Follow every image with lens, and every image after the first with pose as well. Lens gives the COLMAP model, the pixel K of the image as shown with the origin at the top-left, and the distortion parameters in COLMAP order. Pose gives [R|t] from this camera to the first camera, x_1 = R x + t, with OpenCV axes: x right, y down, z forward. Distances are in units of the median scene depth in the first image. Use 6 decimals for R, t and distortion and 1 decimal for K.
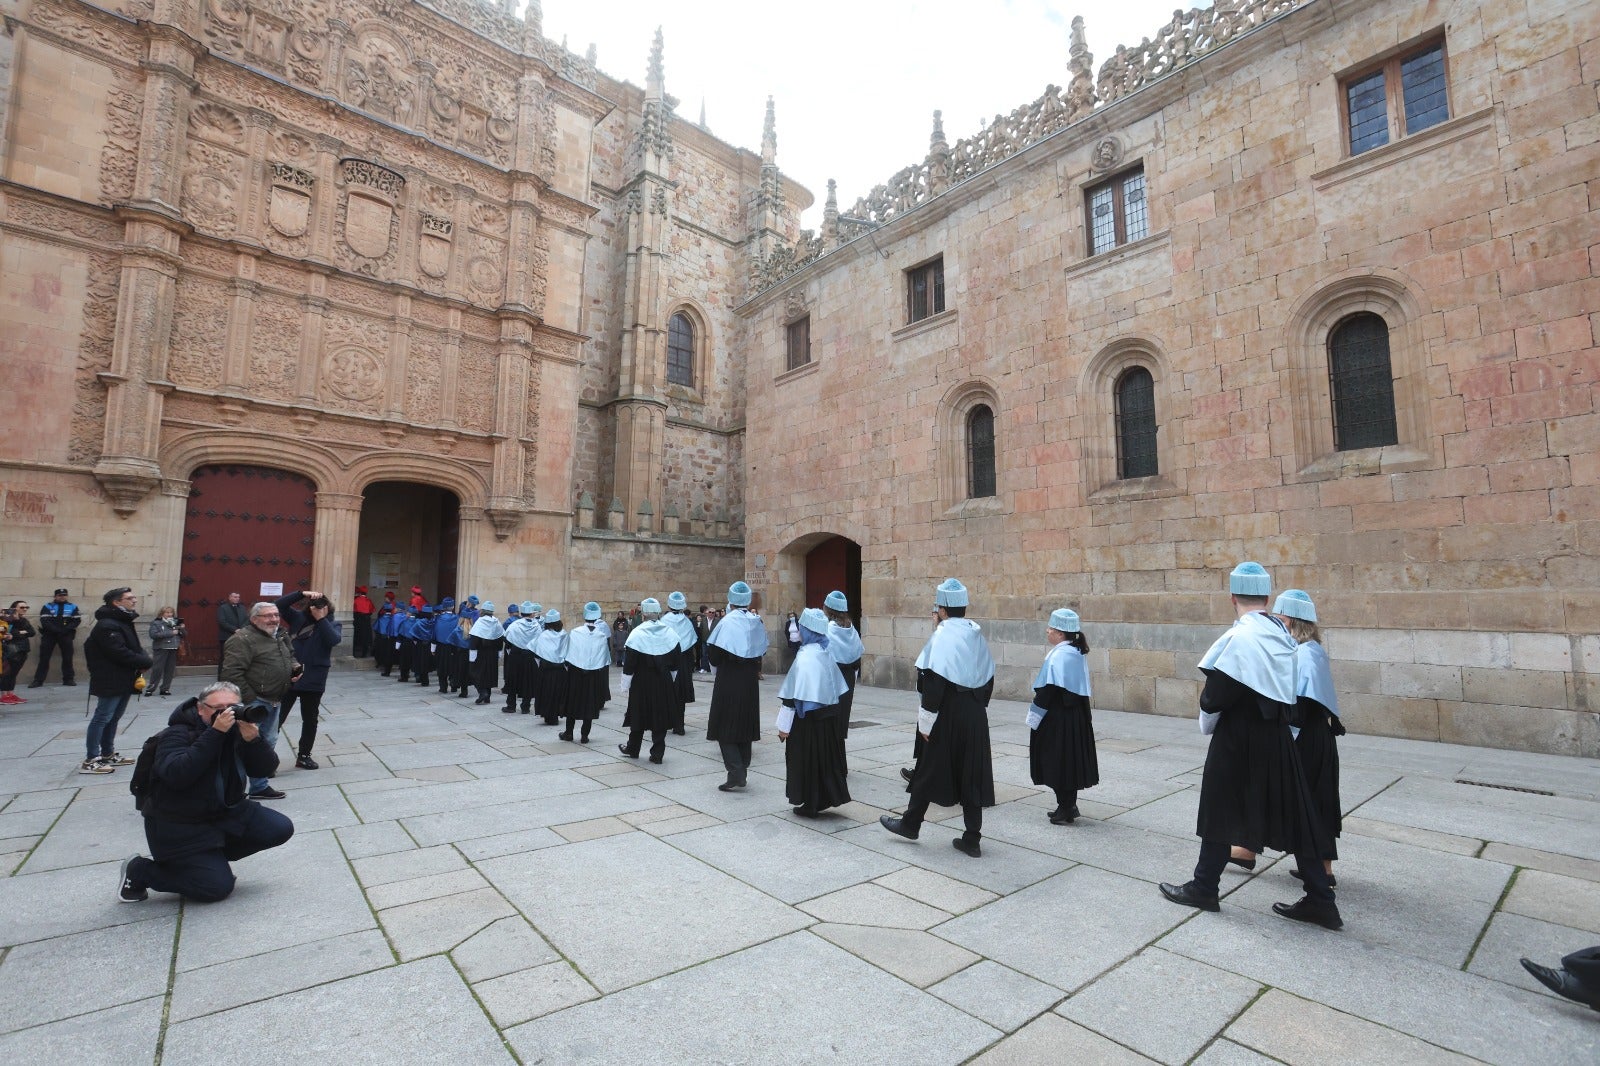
lens RADIAL K [[726.8, 0, 800.0], [0, 726.8, 533.0], [0, 0, 1]] dist [-0.070783, 0.026957]
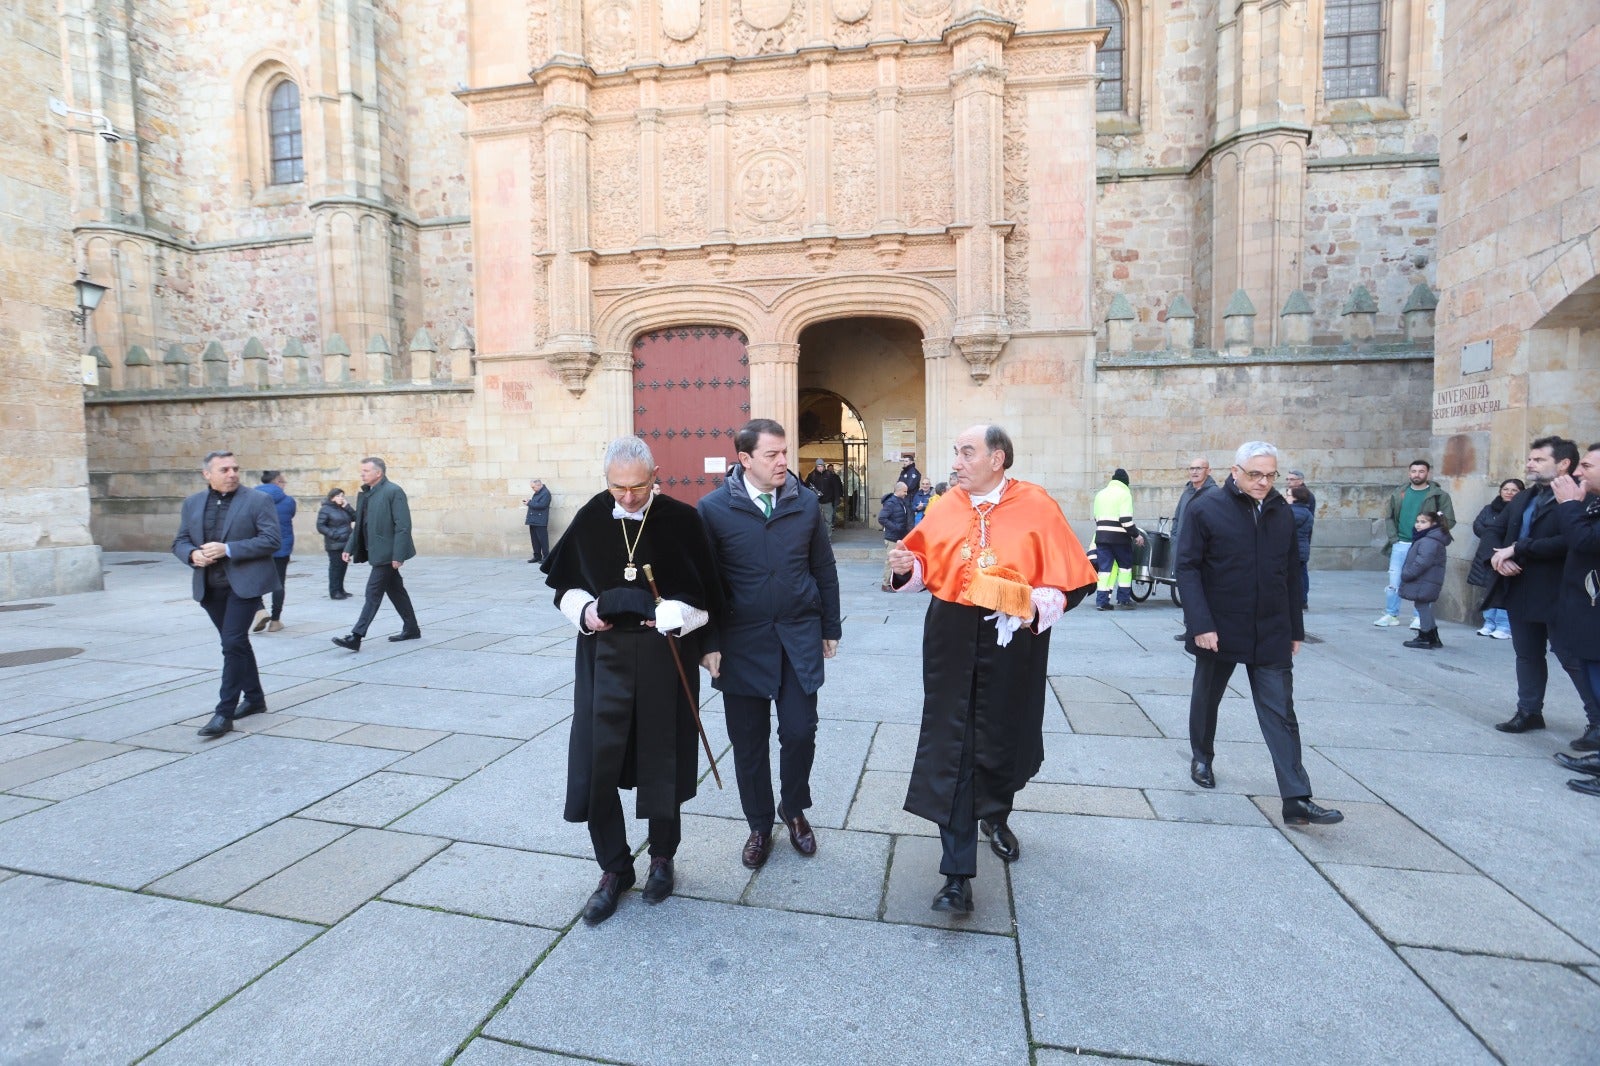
lens RADIAL K [[726.8, 0, 800.0], [0, 726.8, 533.0], [0, 0, 1]] dist [-0.070783, 0.026957]
pose [[0.608430, 0.038023, -0.792696, 0.030760], [0.091074, 0.988907, 0.117338, 0.055970], [0.788364, -0.143586, 0.598218, 0.435156]]
